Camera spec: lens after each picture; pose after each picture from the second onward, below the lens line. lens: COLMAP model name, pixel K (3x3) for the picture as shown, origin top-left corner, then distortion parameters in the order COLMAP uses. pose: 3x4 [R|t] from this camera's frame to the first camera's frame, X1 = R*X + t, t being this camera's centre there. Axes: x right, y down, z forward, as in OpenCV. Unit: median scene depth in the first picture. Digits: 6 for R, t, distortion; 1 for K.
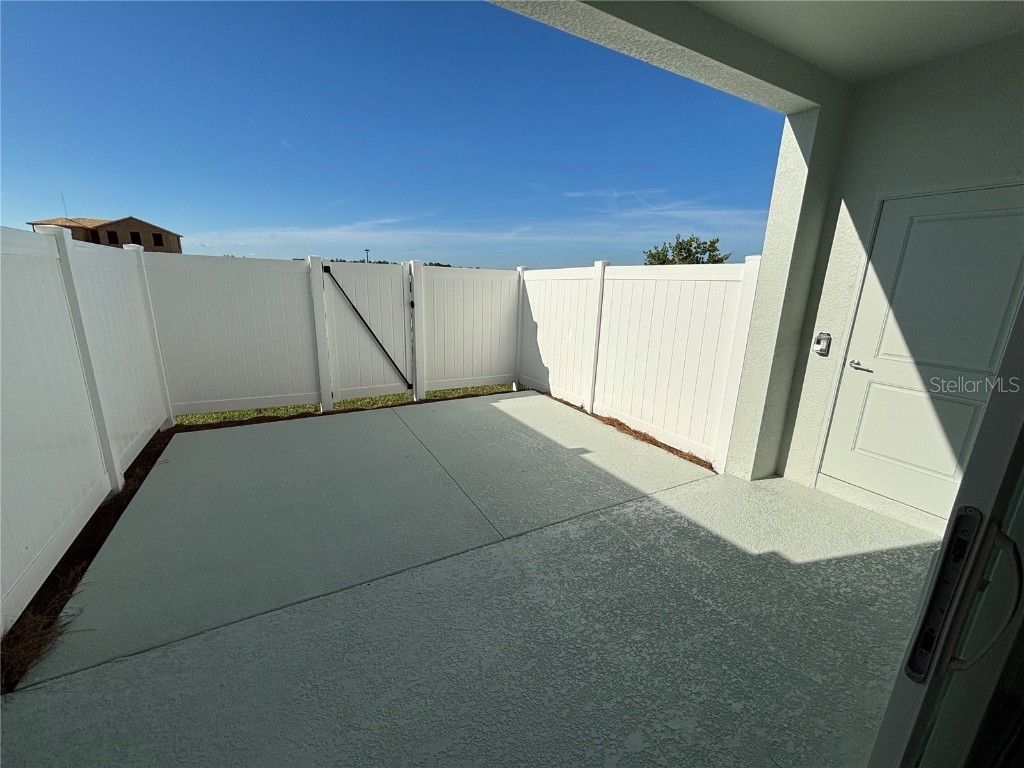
lens RADIAL K [[413.9, 0, 507.0], [0, 413.9, 378.6], [0, 0, 1]] dist [0.004449, 0.000494]
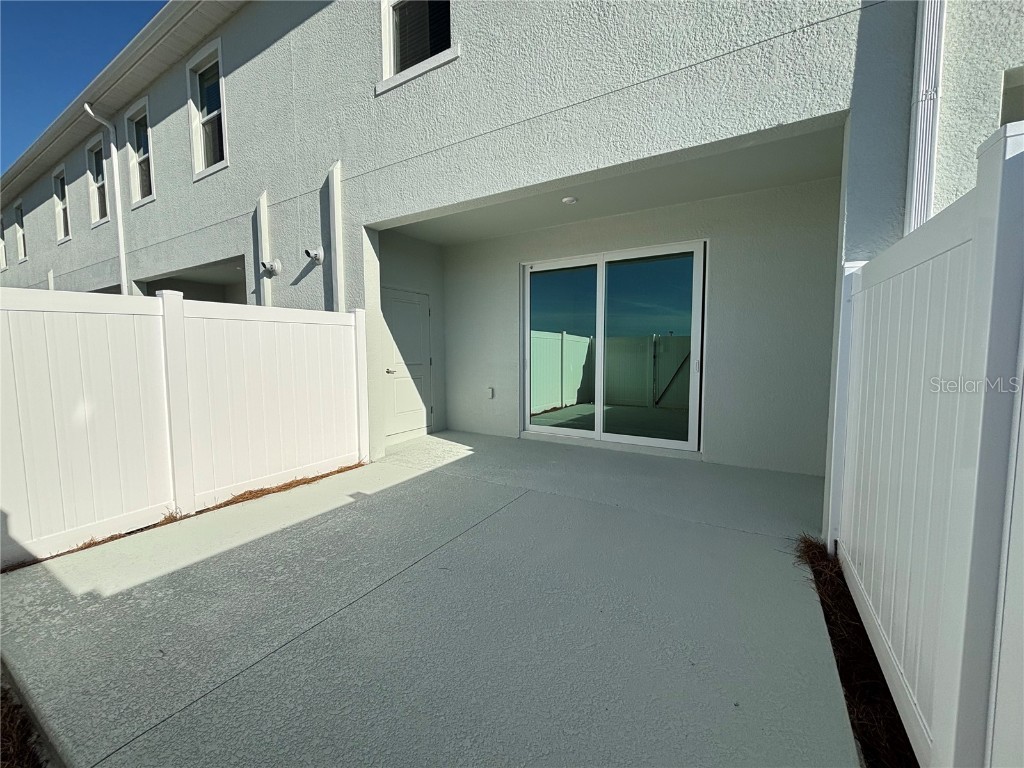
lens RADIAL K [[413.9, 0, 511.8], [0, 413.9, 383.3], [0, 0, 1]] dist [0.004449, 0.000494]
pose [[-0.514837, -0.095267, 0.851978, -0.854262], [0.189570, 0.956554, 0.221514, -0.235477], [-0.836066, 0.275553, -0.474410, 1.164106]]
